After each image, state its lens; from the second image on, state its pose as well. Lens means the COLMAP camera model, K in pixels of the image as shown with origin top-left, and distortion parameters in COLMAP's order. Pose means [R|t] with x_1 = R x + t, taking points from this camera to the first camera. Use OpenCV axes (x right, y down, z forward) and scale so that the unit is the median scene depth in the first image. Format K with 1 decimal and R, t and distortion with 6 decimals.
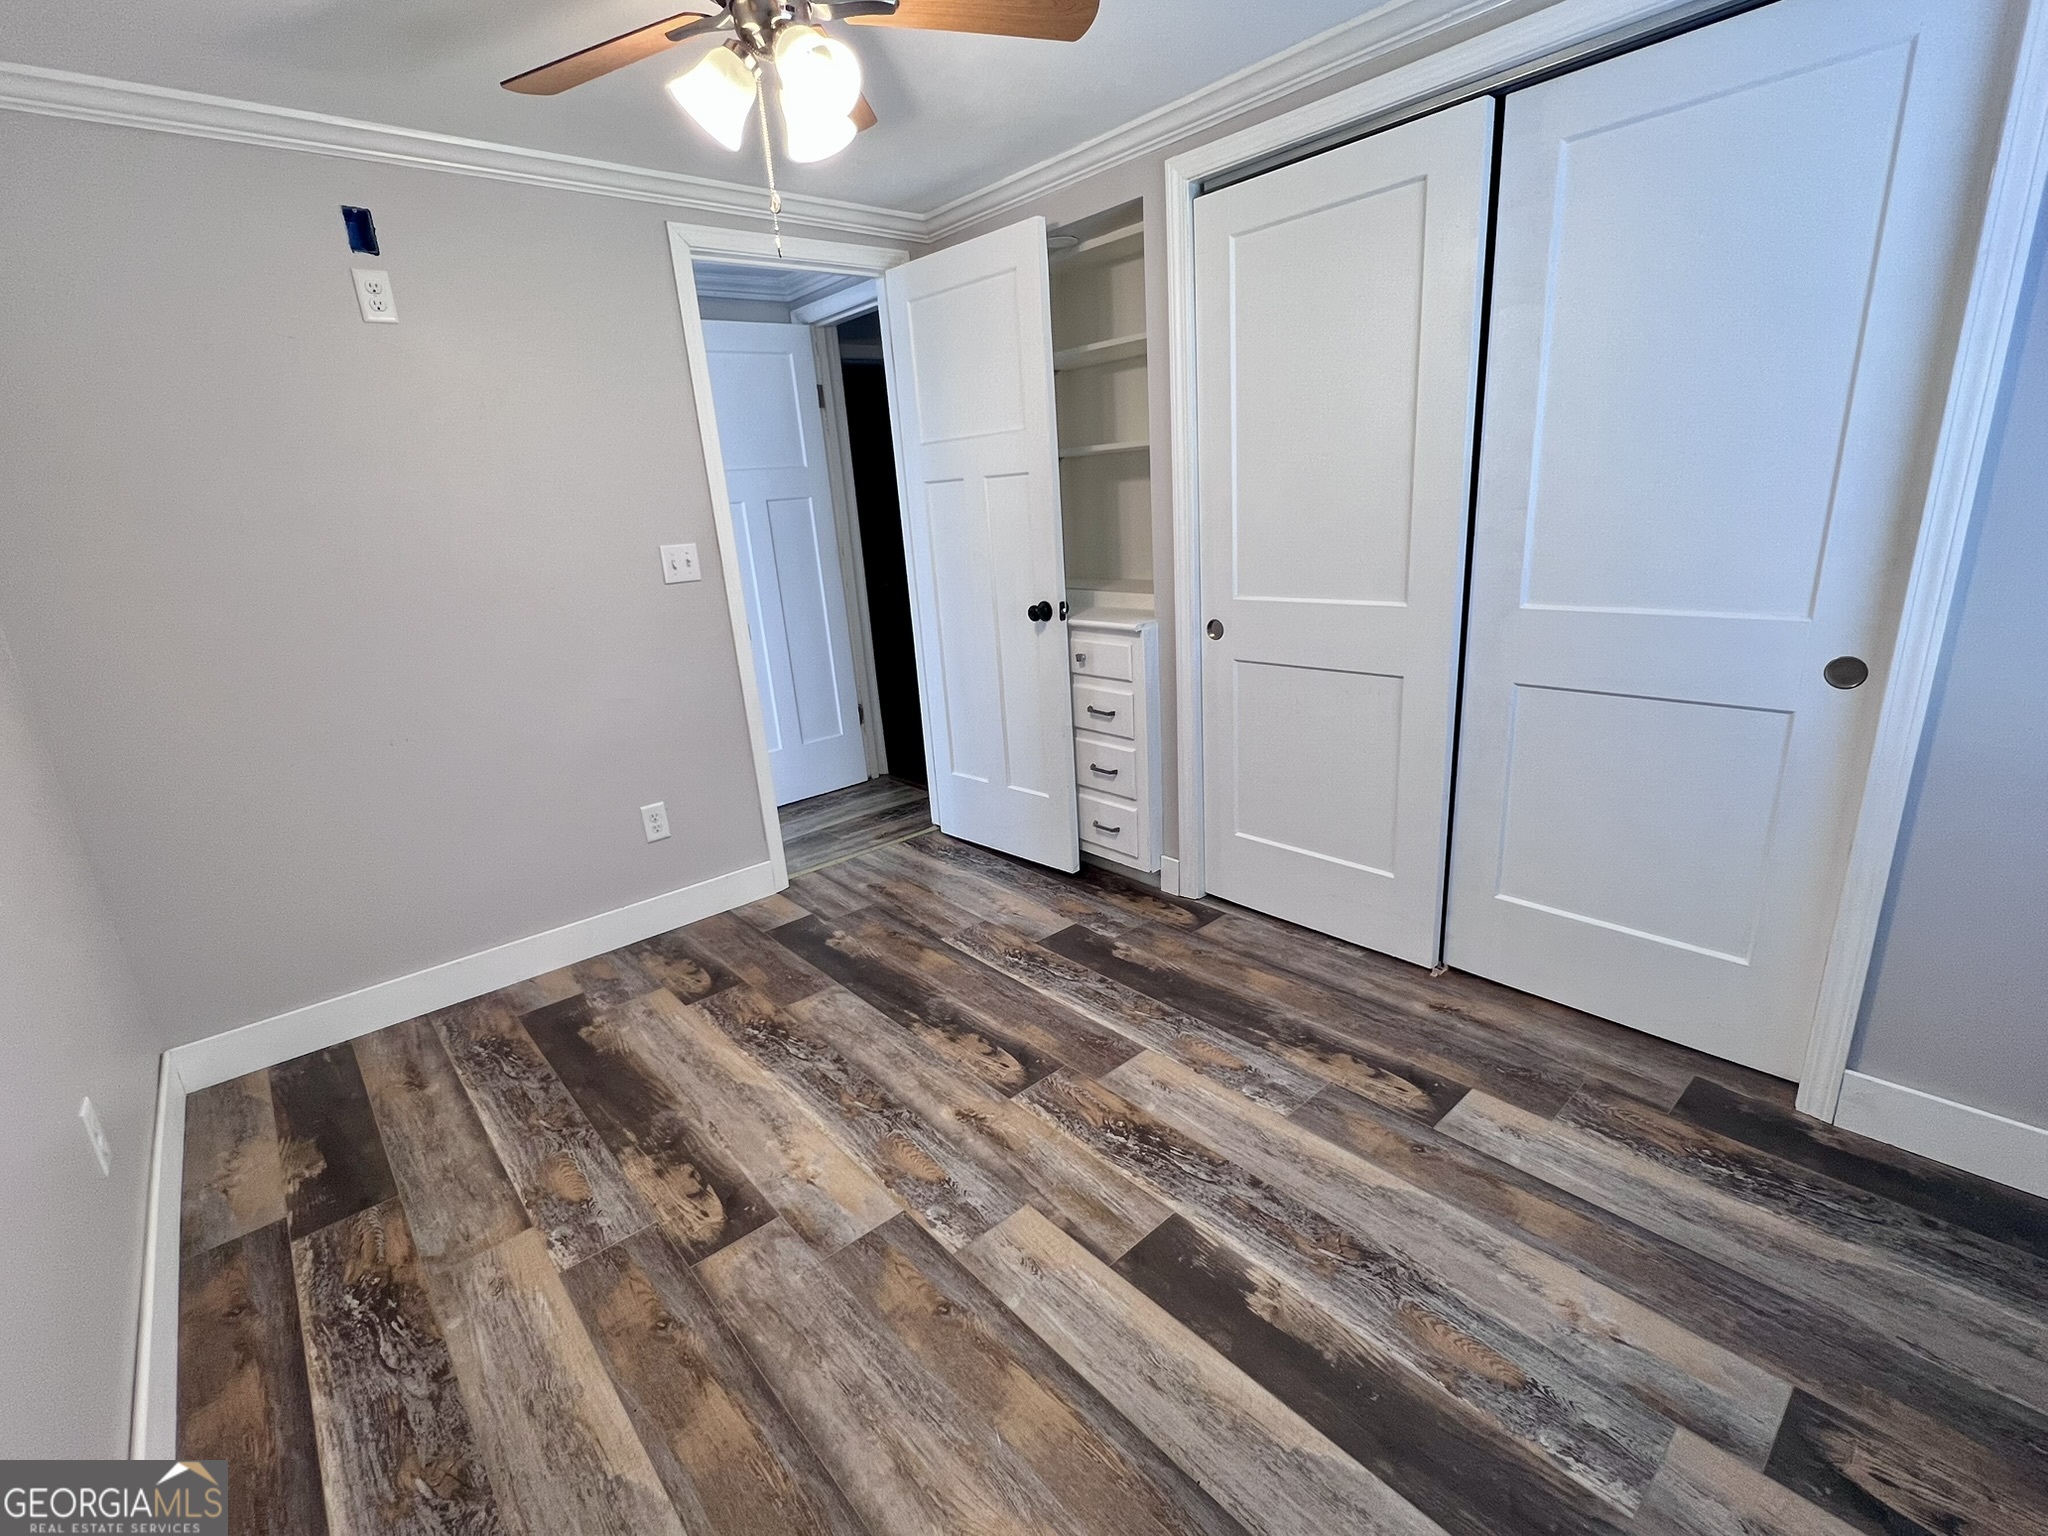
lens RADIAL K [[927.7, 0, 1036.0], [0, 927.7, 775.7], [0, 0, 1]] dist [0.001452, 0.000041]
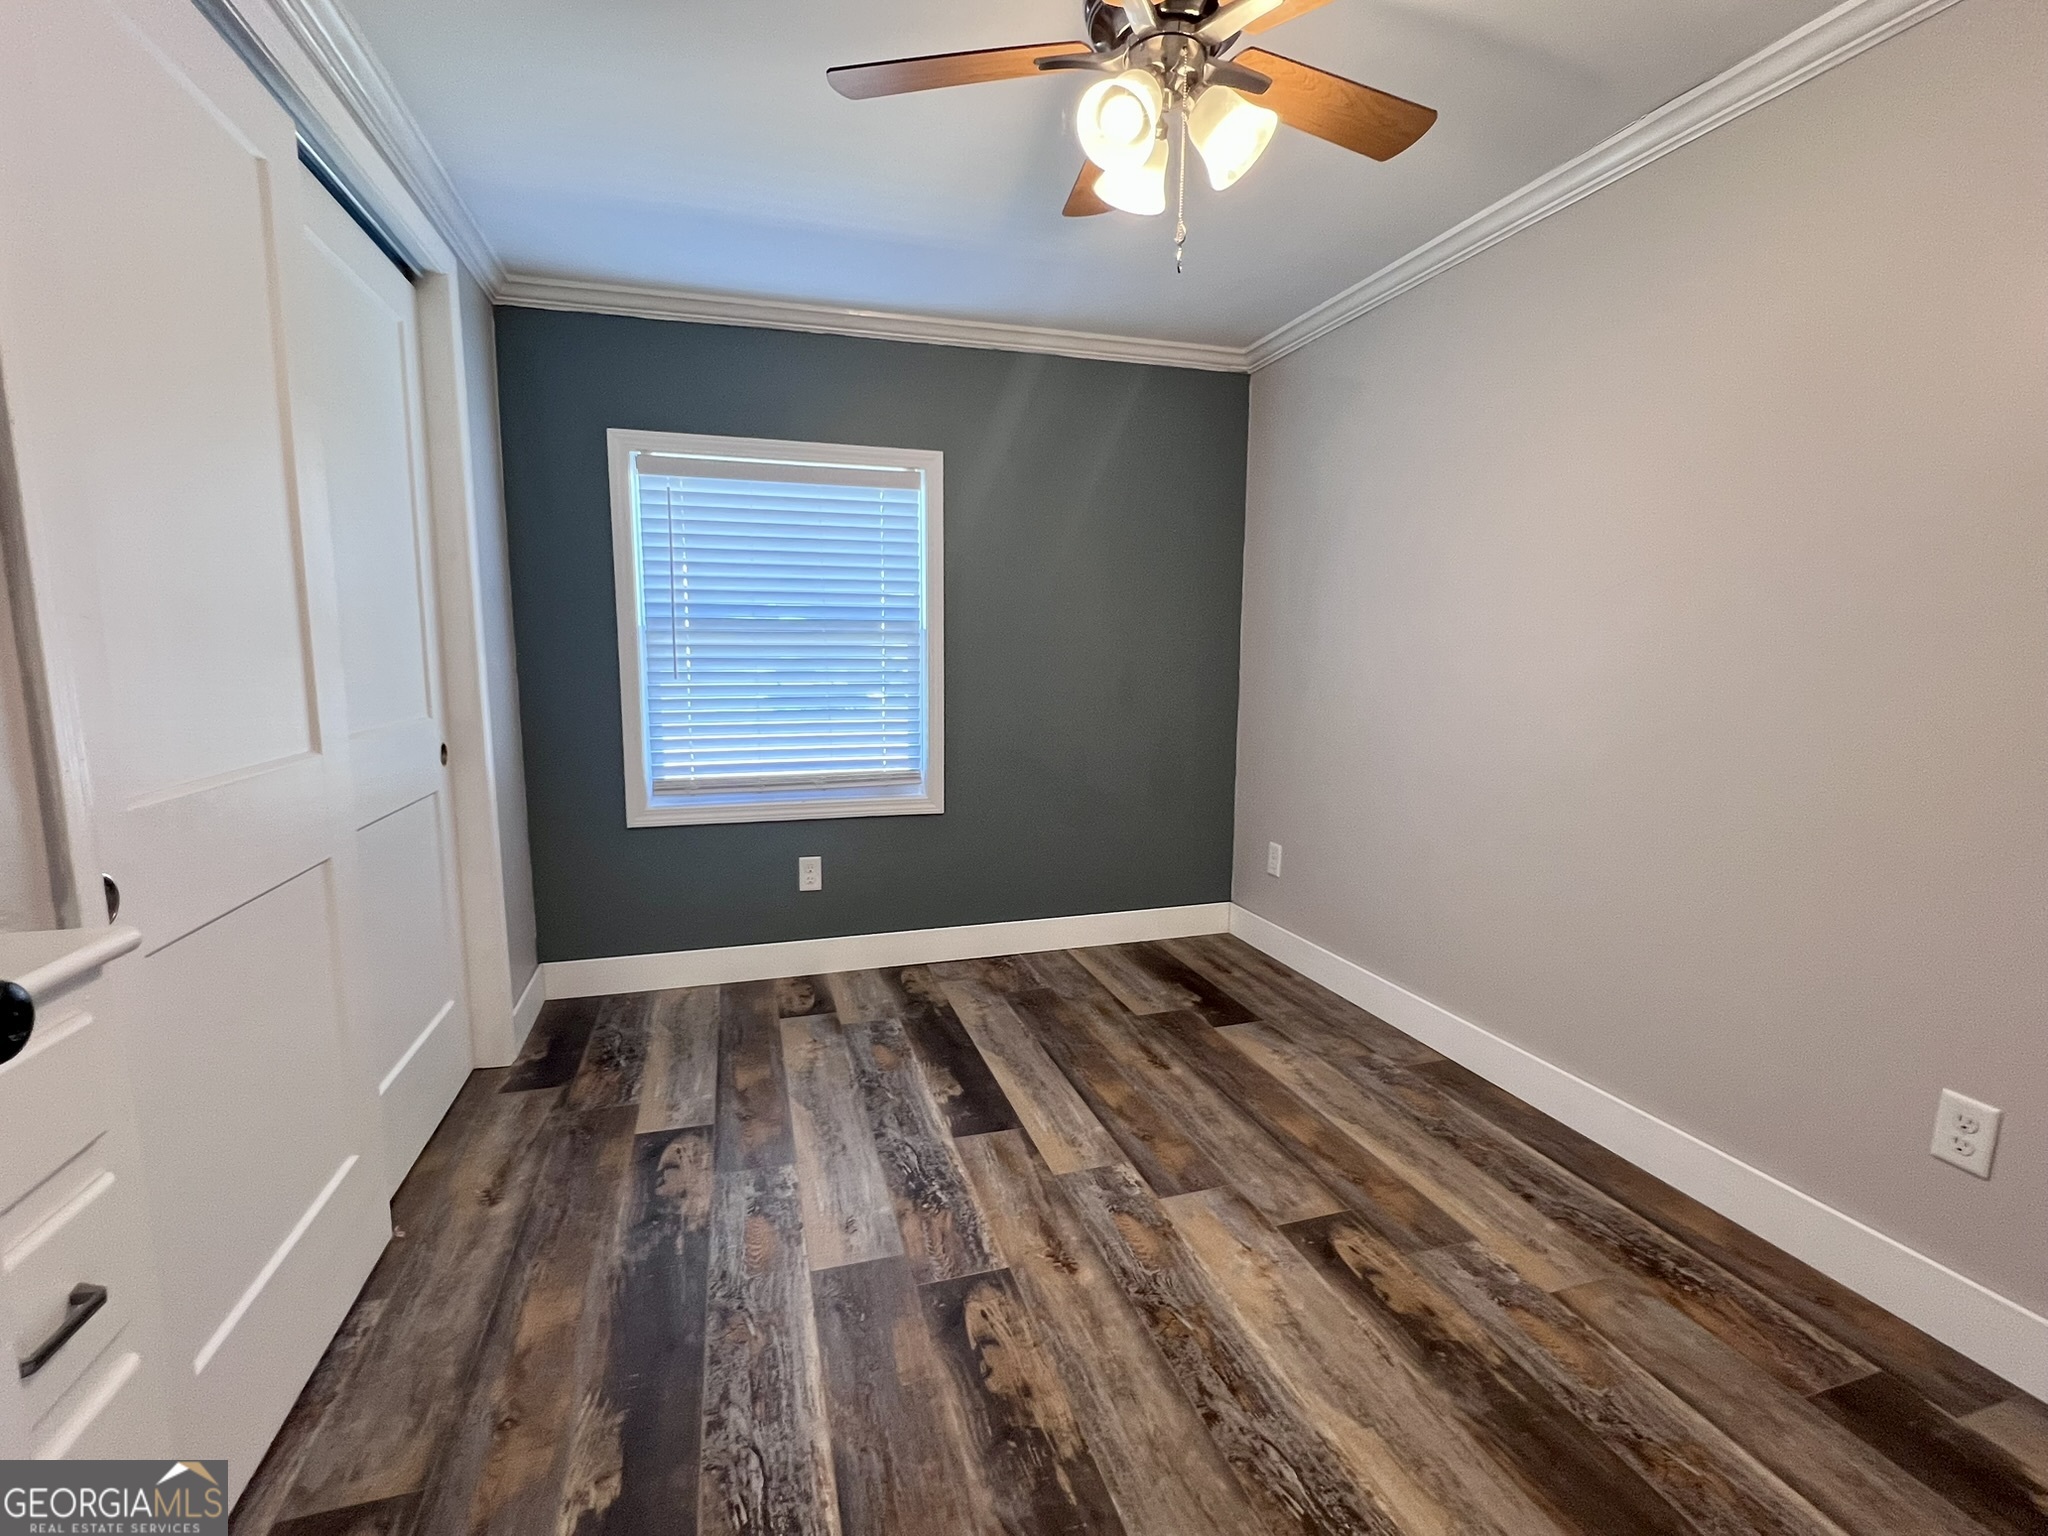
lens RADIAL K [[927.7, 0, 1029.4], [0, 927.7, 765.8], [0, 0, 1]] dist [0.001452, 0.000041]
pose [[-0.908884, 0.008982, 0.416952, -0.435848], [0.175364, 0.915319, 0.362545, -0.396914], [-0.378387, 0.402630, -0.833494, 1.656500]]
